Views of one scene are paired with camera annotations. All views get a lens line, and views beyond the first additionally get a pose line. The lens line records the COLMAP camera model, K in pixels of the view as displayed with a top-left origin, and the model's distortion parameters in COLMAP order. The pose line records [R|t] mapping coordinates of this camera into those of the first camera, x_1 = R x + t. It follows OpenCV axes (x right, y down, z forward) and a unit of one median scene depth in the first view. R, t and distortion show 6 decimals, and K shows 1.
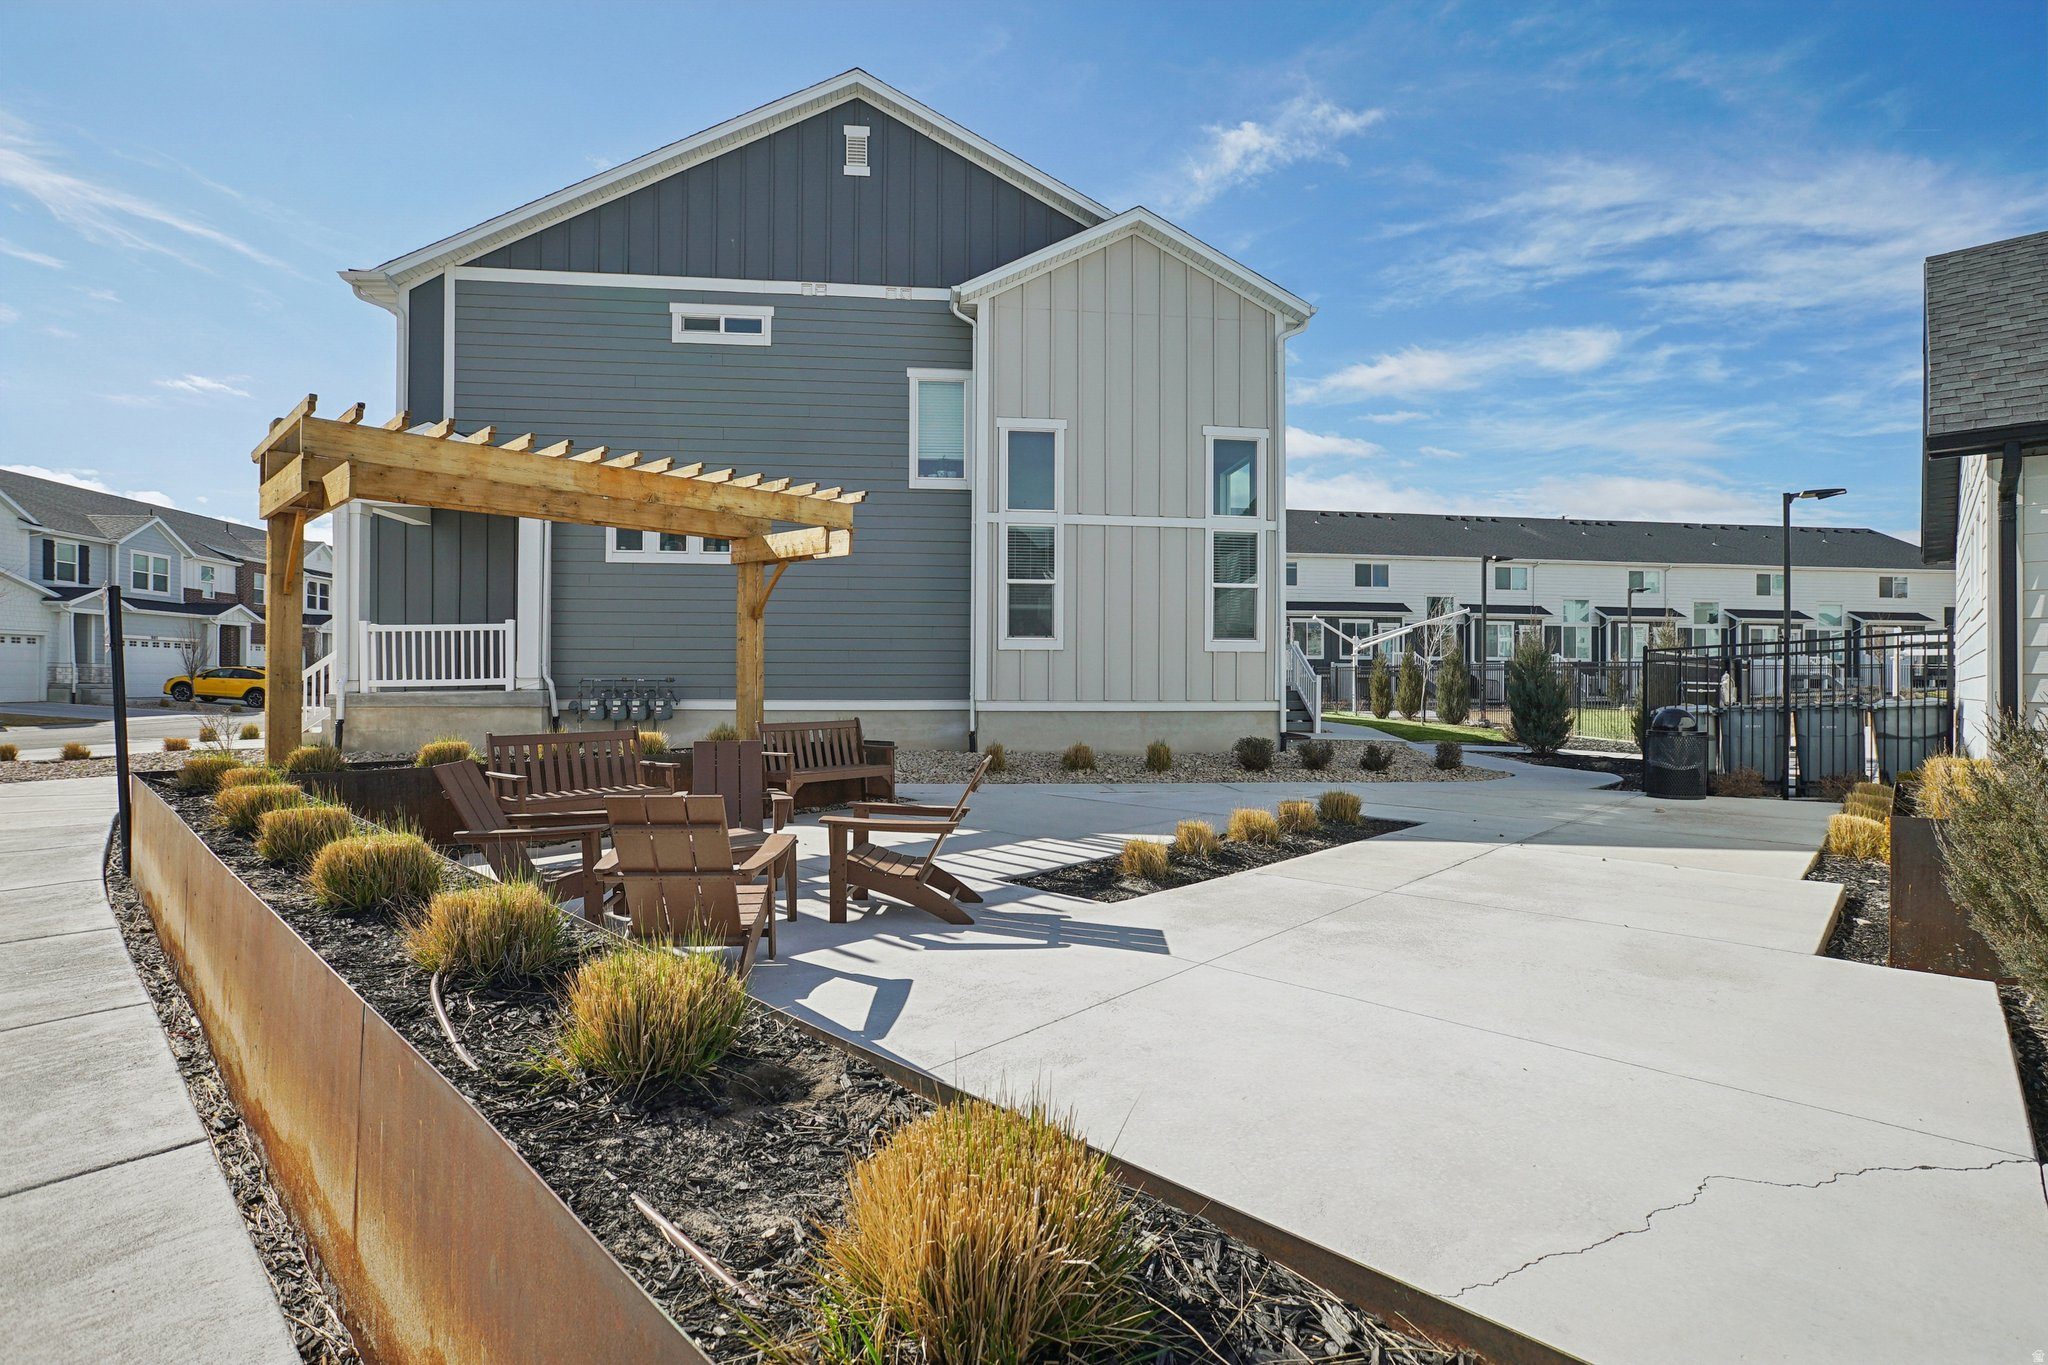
lens RADIAL K [[942.0, 0, 1024.0], [0, 942.0, 682.5], [0, 0, 1]] dist [-0.000576, -0.000013]
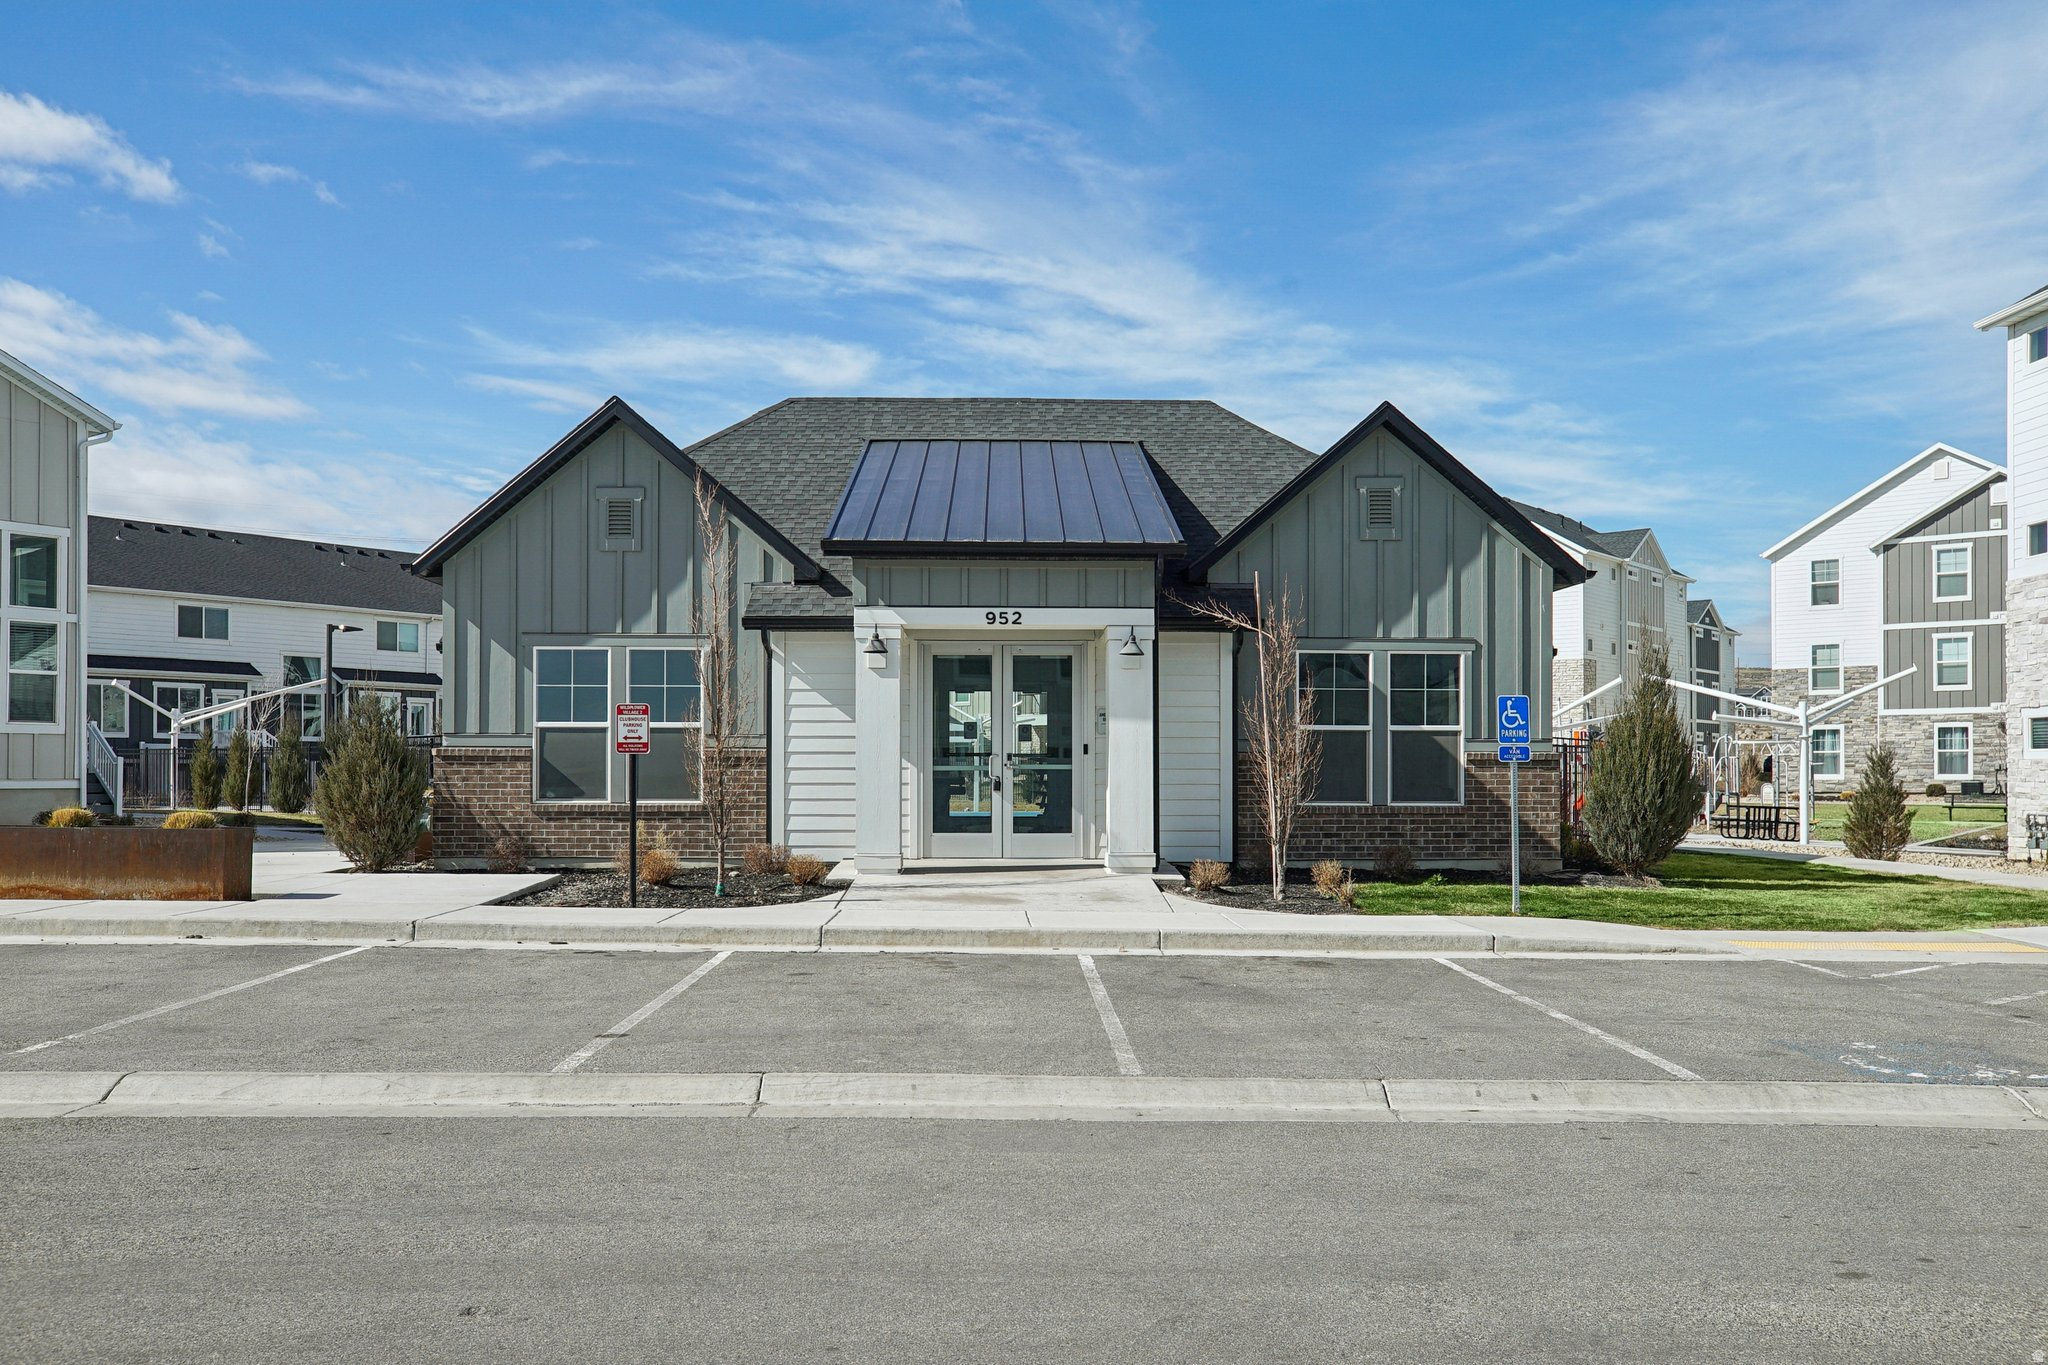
lens RADIAL K [[1704.2, 0, 1024.8], [0, 1704.2, 736.4], [0, 0, 1]] dist [0.074947, 0.004332]
pose [[0.708887, 0.014181, 0.705180, -0.141261], [0.003459, 0.999716, -0.023582, 0.008221], [-0.705314, 0.019156, 0.708636, -0.450266]]
